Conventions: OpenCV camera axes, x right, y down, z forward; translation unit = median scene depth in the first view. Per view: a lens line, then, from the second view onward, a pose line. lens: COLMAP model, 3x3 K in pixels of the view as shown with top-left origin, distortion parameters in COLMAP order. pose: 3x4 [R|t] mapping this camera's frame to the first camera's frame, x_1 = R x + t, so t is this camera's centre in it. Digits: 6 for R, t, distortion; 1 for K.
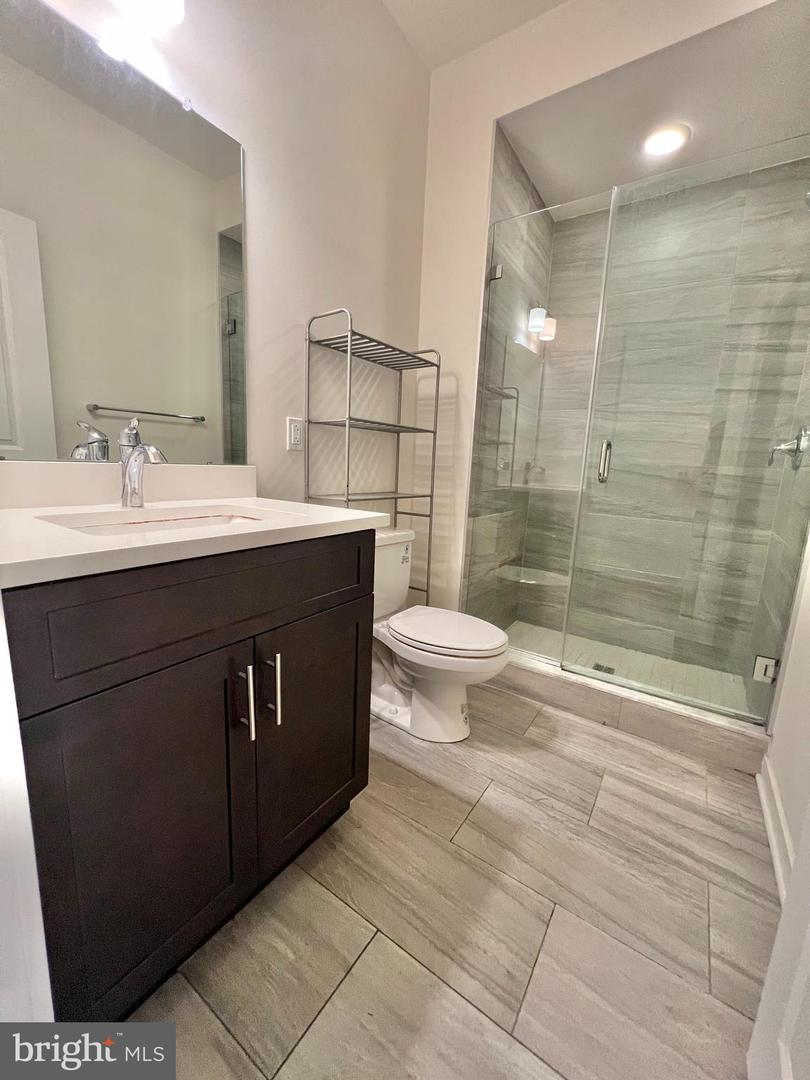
lens RADIAL K [[431.4, 0, 404.4], [0, 431.4, 537.9], [0, 0, 1]] dist [-0.002135, 0.001143]
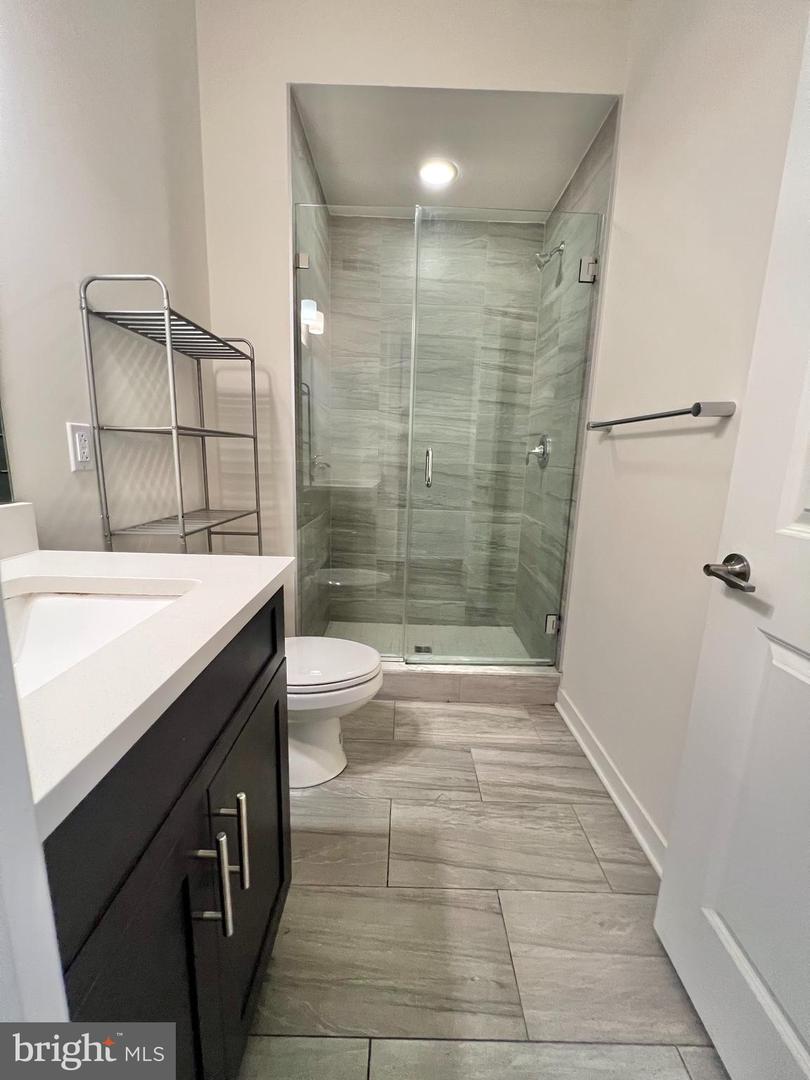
lens RADIAL K [[431.4, 0, 403.1], [0, 431.4, 539.0], [0, 0, 1]] dist [-0.002135, 0.001143]
pose [[0.827550, -0.126038, 0.547061, -0.208834], [0.104604, 0.992025, 0.070317, -0.085153], [-0.551561, -0.000966, 0.834134, 0.140125]]
